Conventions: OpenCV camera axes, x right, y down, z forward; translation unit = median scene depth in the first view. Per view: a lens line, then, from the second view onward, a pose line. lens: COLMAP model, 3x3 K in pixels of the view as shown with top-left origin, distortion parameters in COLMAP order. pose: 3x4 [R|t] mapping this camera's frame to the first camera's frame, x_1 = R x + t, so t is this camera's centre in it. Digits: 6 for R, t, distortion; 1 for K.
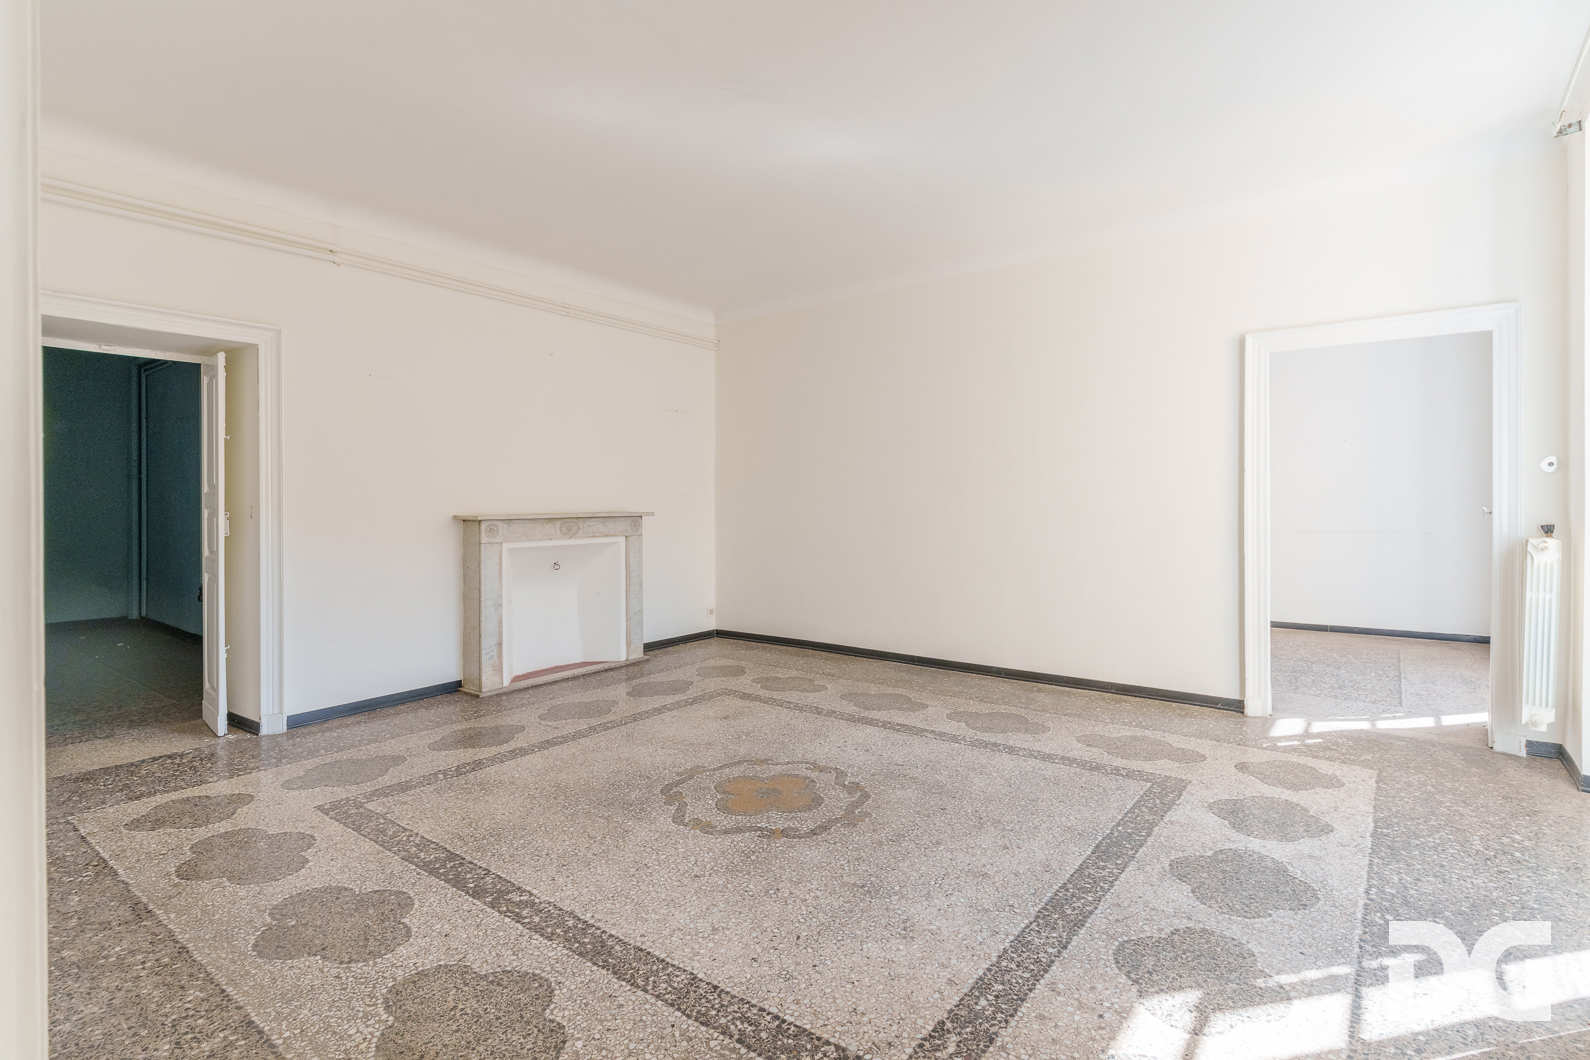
lens RADIAL K [[776.6, 0, 796.3], [0, 776.6, 511.1], [0, 0, 1]] dist [0.001742, -0.000351]
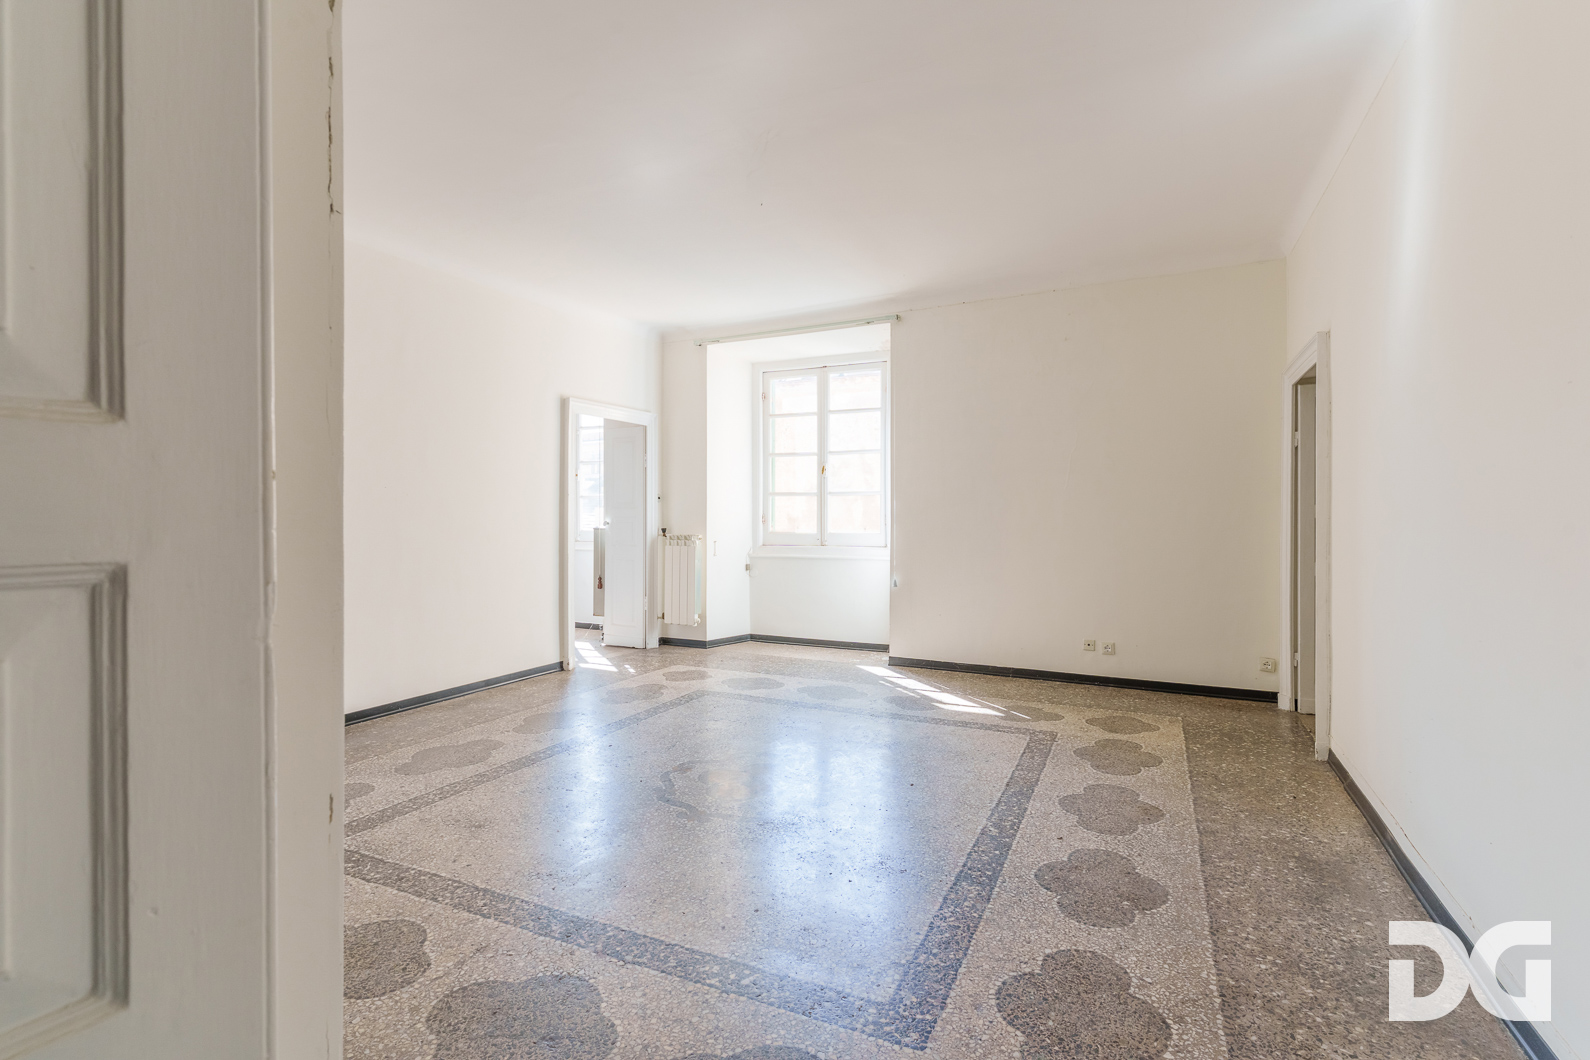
lens RADIAL K [[776.6, 0, 796.3], [0, 776.6, 511.1], [0, 0, 1]] dist [0.001742, -0.000351]
pose [[-0.222317, 0.009166, 0.974931, -1.339773], [0.015817, 0.999858, -0.005794, -0.011176], [-0.974846, 0.014133, -0.222430, 1.403654]]
